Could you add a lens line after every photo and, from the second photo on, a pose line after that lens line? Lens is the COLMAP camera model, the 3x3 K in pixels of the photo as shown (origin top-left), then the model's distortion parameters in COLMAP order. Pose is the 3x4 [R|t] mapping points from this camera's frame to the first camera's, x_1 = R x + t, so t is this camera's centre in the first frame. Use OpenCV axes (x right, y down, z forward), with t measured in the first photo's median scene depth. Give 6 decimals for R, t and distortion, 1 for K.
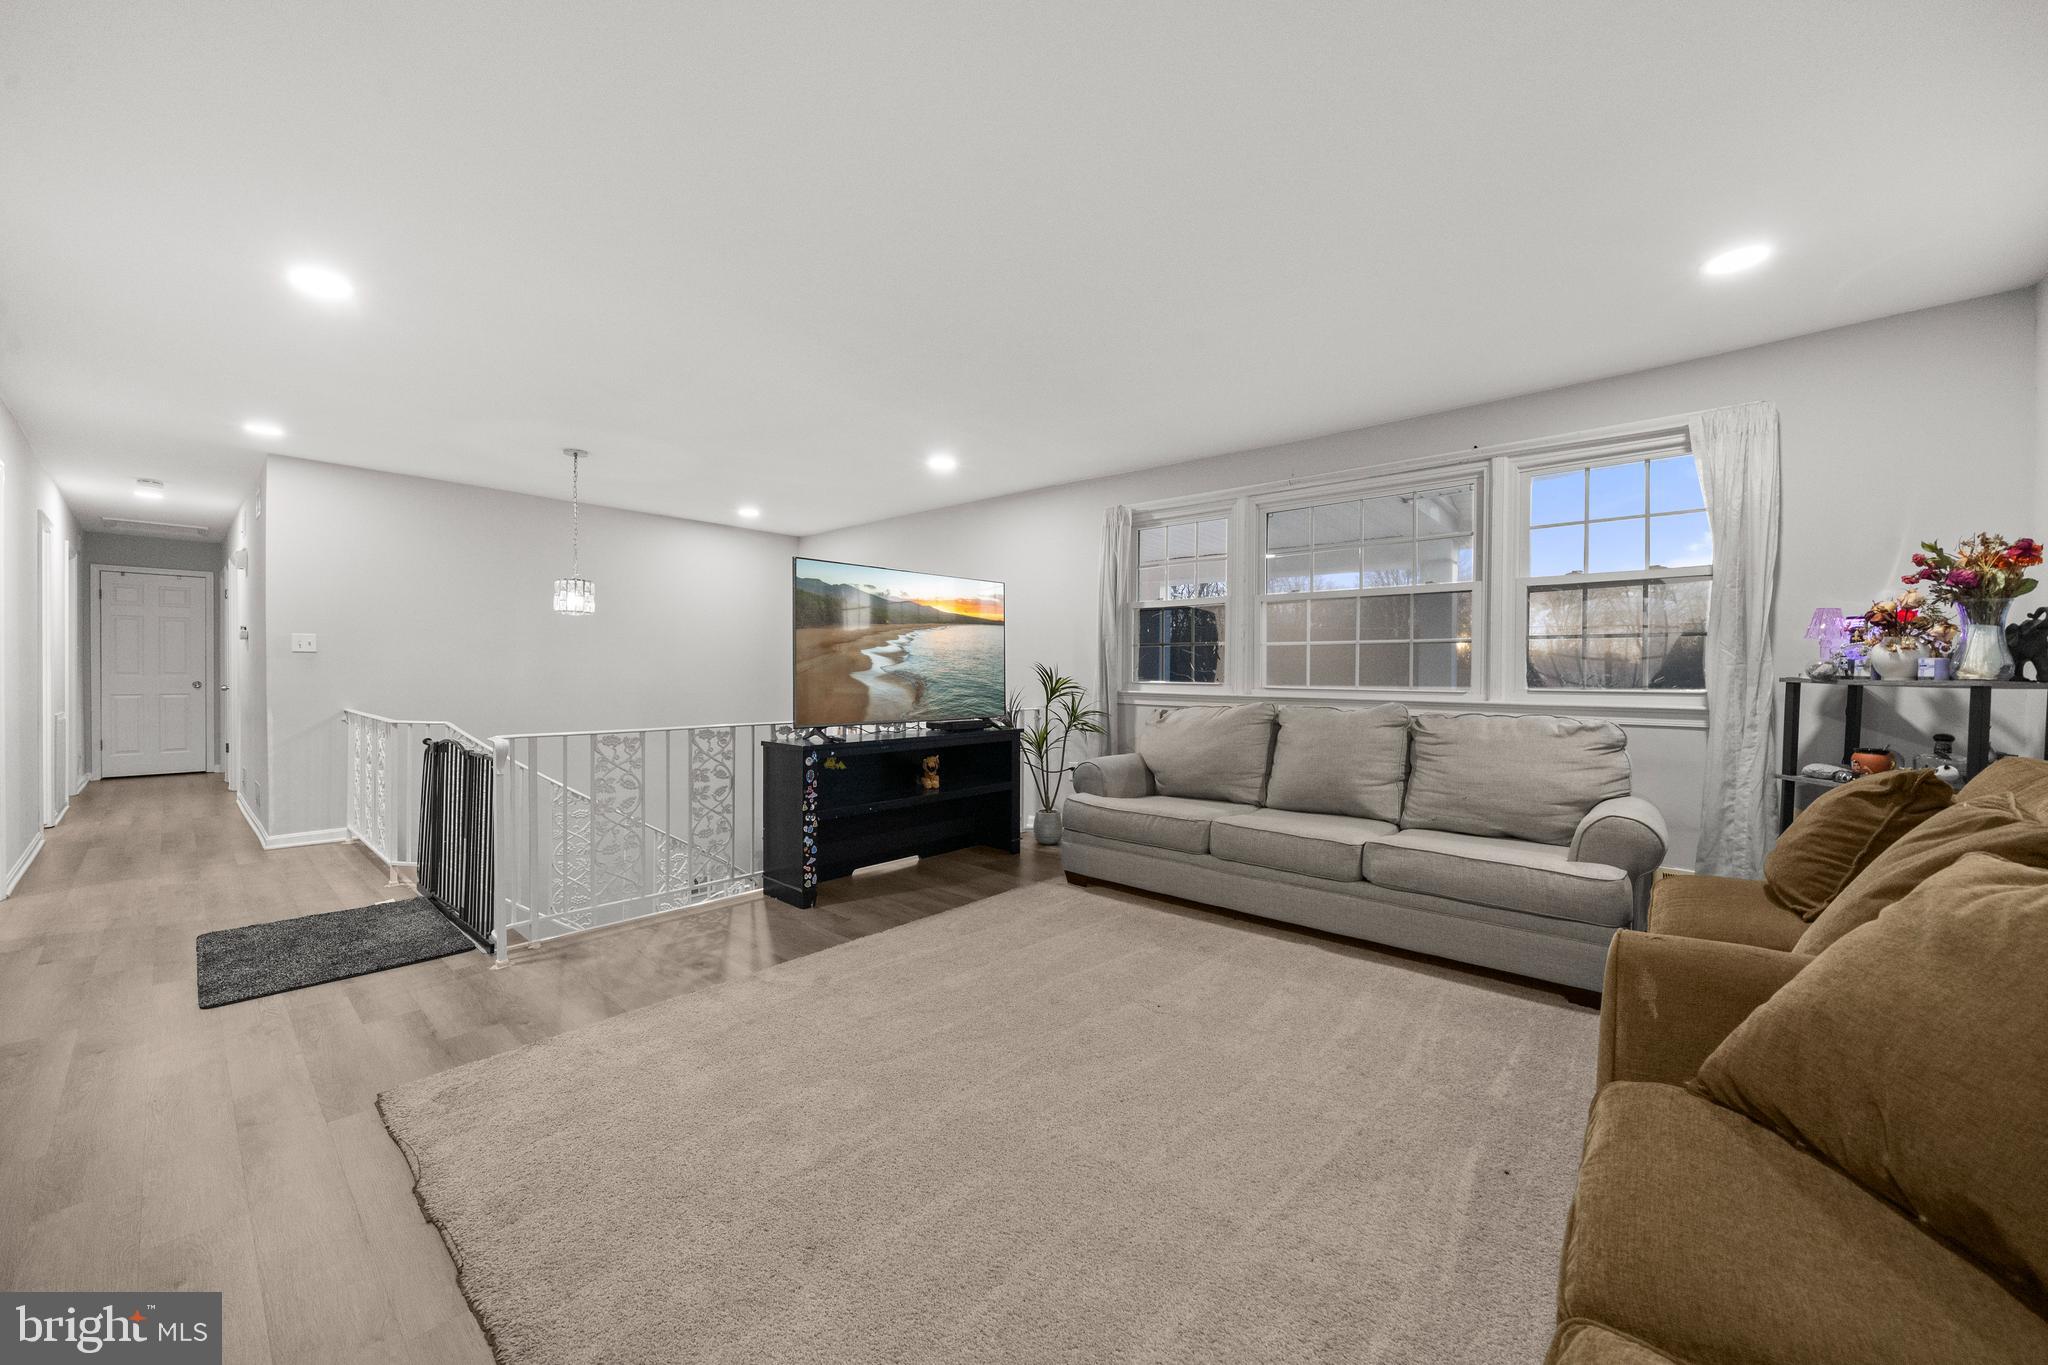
lens RADIAL K [[778.3, 0, 1024.0], [0, 778.3, 682.5], [0, 0, 1]] dist [0.000273, -0.000111]
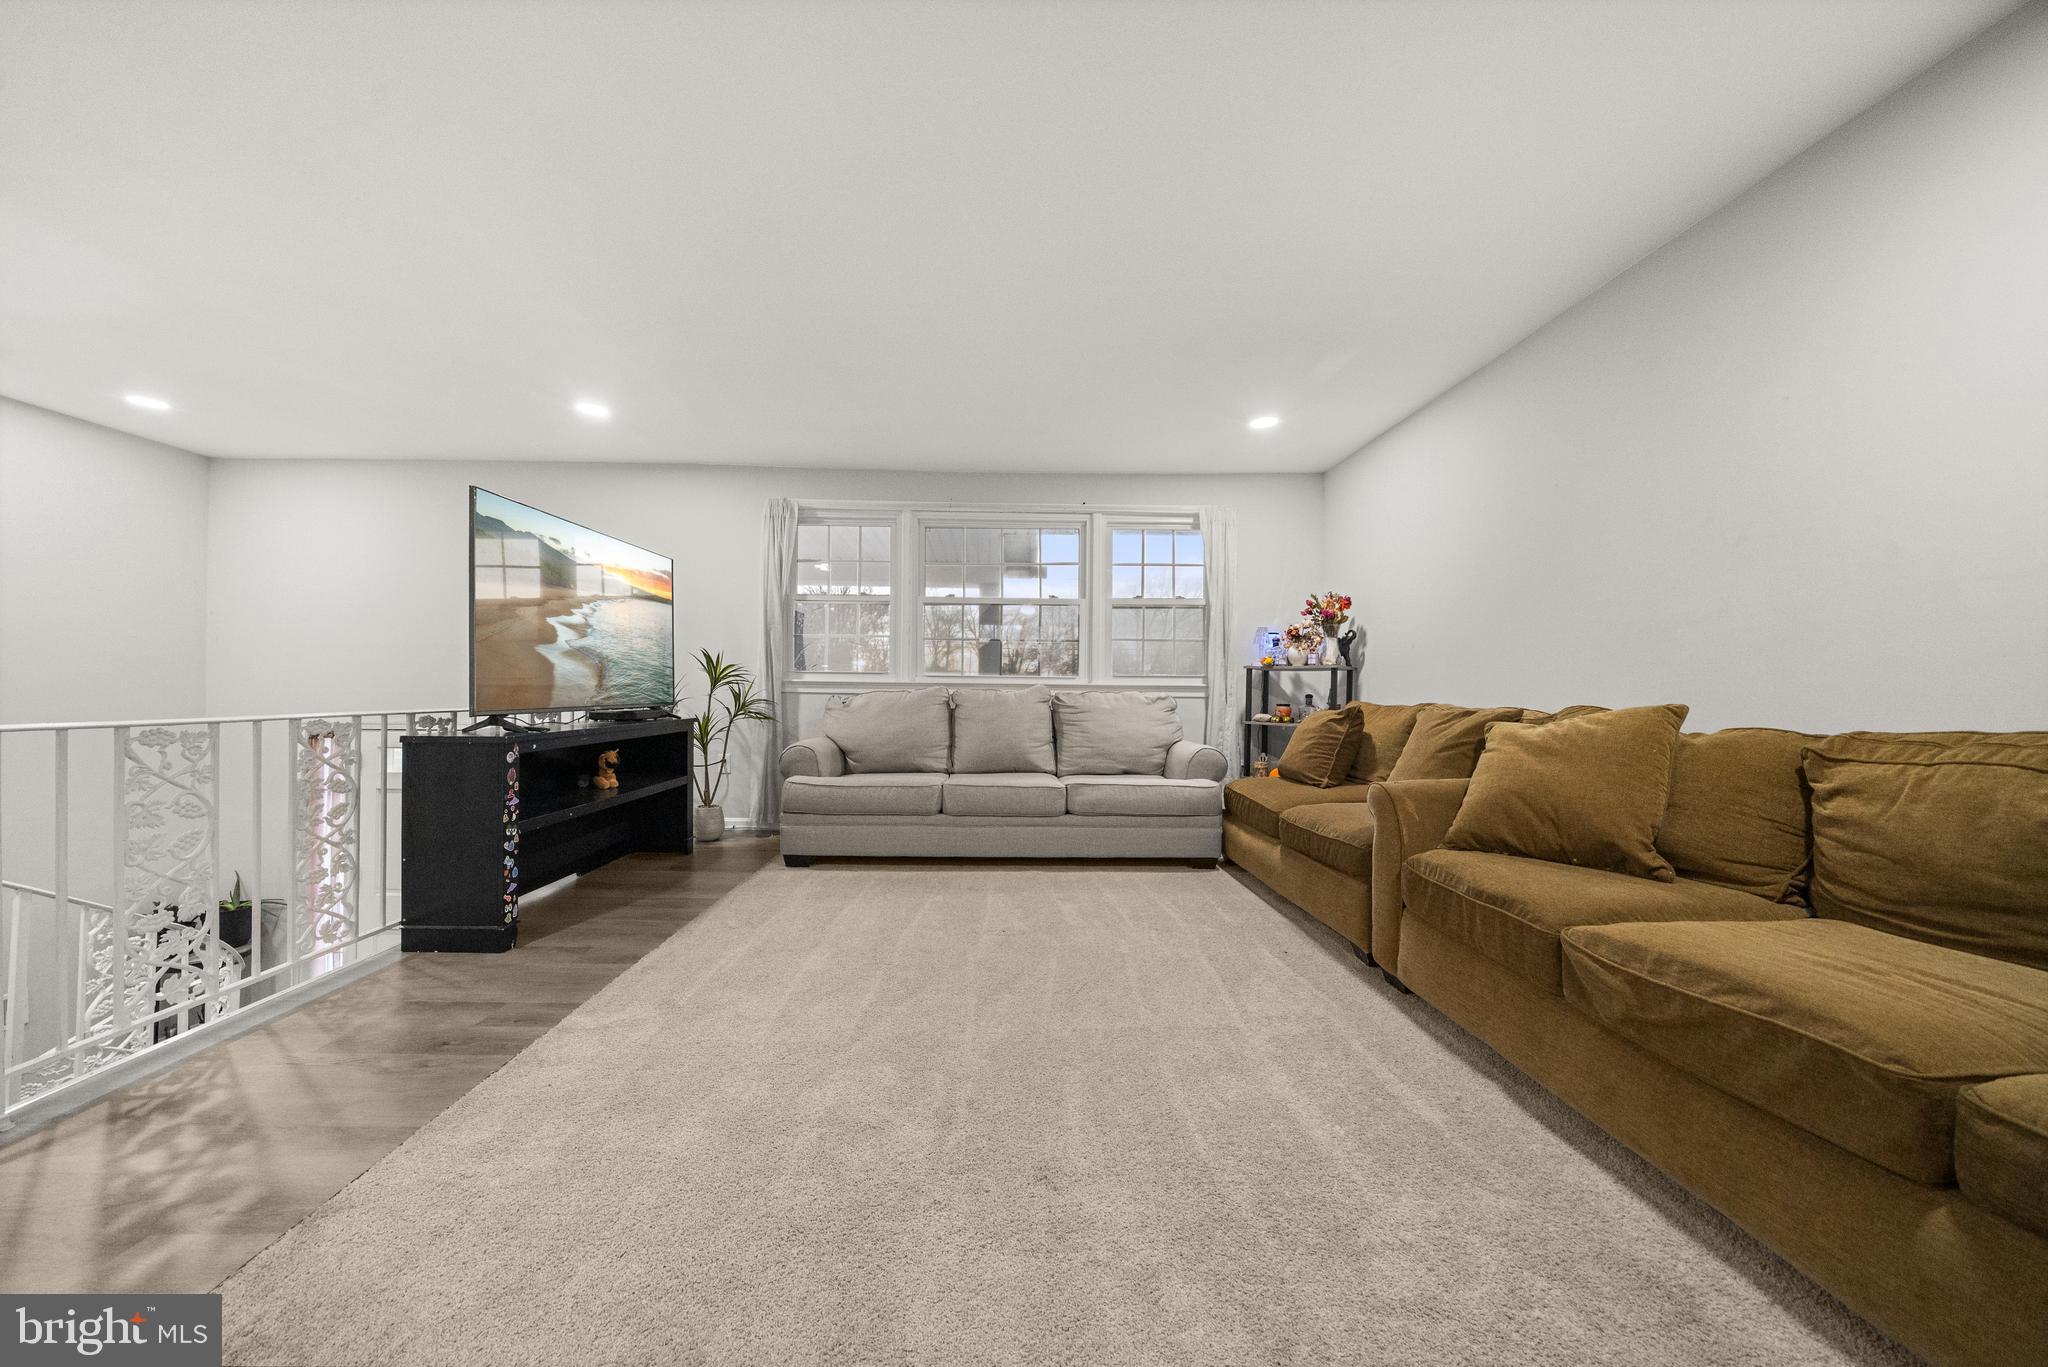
lens RADIAL K [[716.2, 0, 1024.0], [0, 716.2, 683.5], [0, 0, 1]] dist [-0.000670, -0.000113]
pose [[0.720084, 0.005262, 0.693867, -0.398826], [0.005260, 0.999901, -0.013041, 0.040914], [-0.693867, 0.013040, 0.719985, 0.143714]]
